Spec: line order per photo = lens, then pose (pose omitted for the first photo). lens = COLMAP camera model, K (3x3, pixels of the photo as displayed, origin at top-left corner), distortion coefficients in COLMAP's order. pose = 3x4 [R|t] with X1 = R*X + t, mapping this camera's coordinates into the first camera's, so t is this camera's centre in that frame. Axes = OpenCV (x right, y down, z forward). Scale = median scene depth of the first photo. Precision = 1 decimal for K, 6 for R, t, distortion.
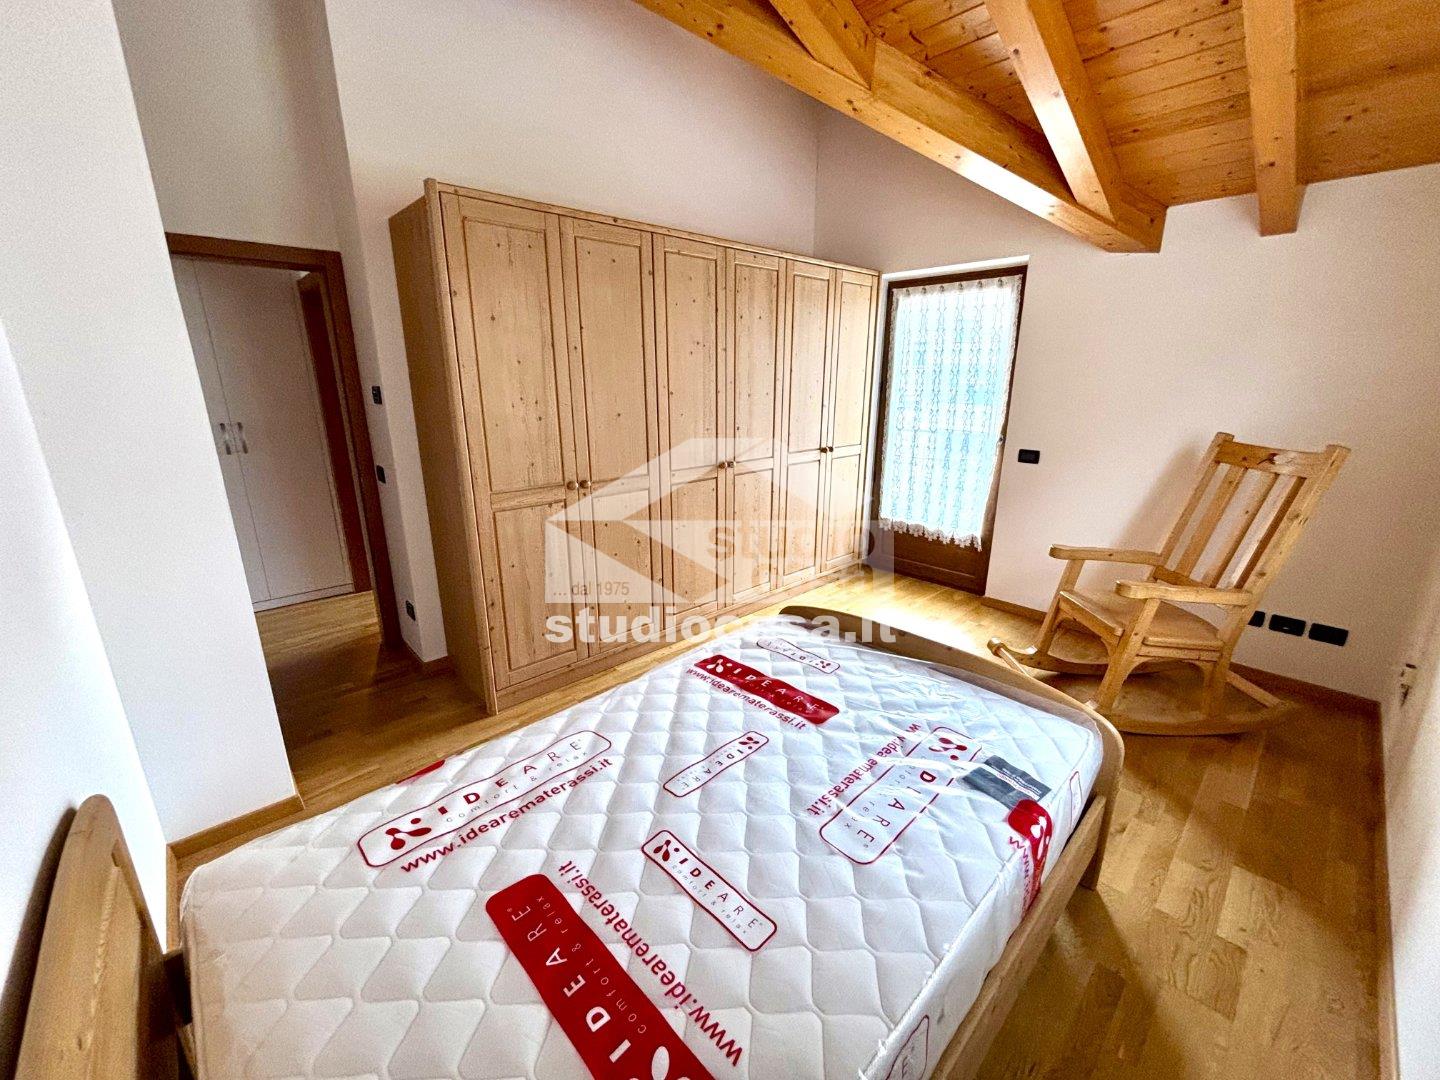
lens RADIAL K [[579.6, 0, 719.3], [0, 579.6, 536.8], [0, 0, 1]] dist [-0.000783, -0.001472]
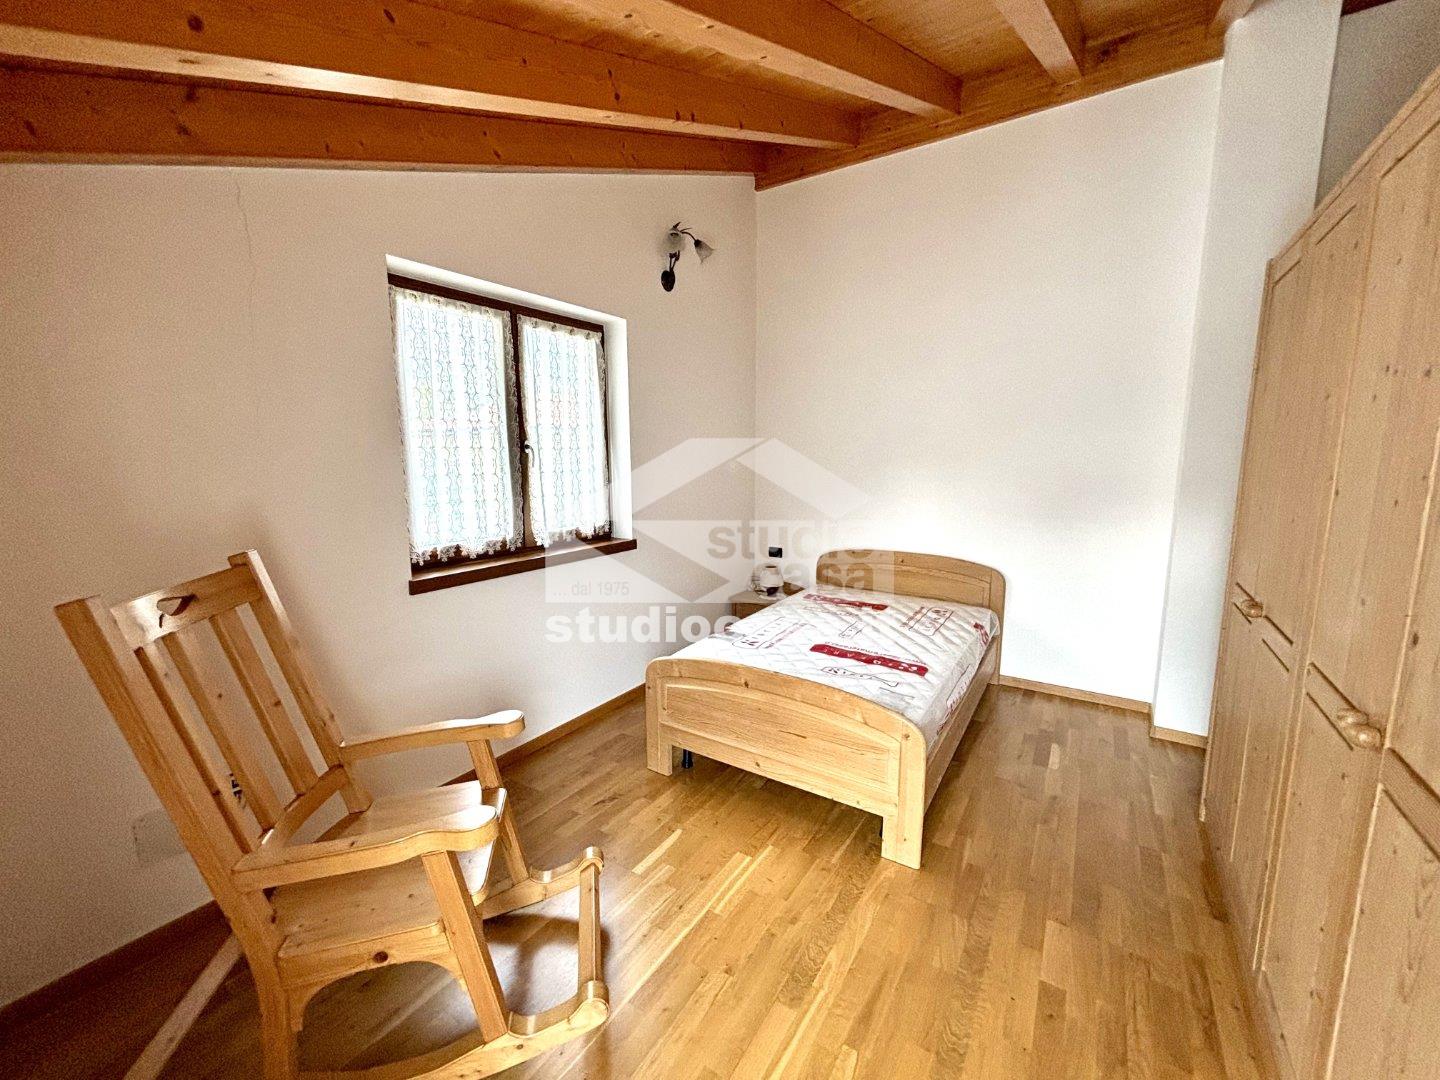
lens RADIAL K [[579.6, 0, 718.5], [0, 579.6, 545.0], [0, 0, 1]] dist [-0.000783, -0.001472]
pose [[-0.971095, 0.062789, -0.230288, 0.966912], [-0.038377, 0.911158, 0.410265, -0.761809], [0.235589, 0.407244, -0.882411, 2.668283]]
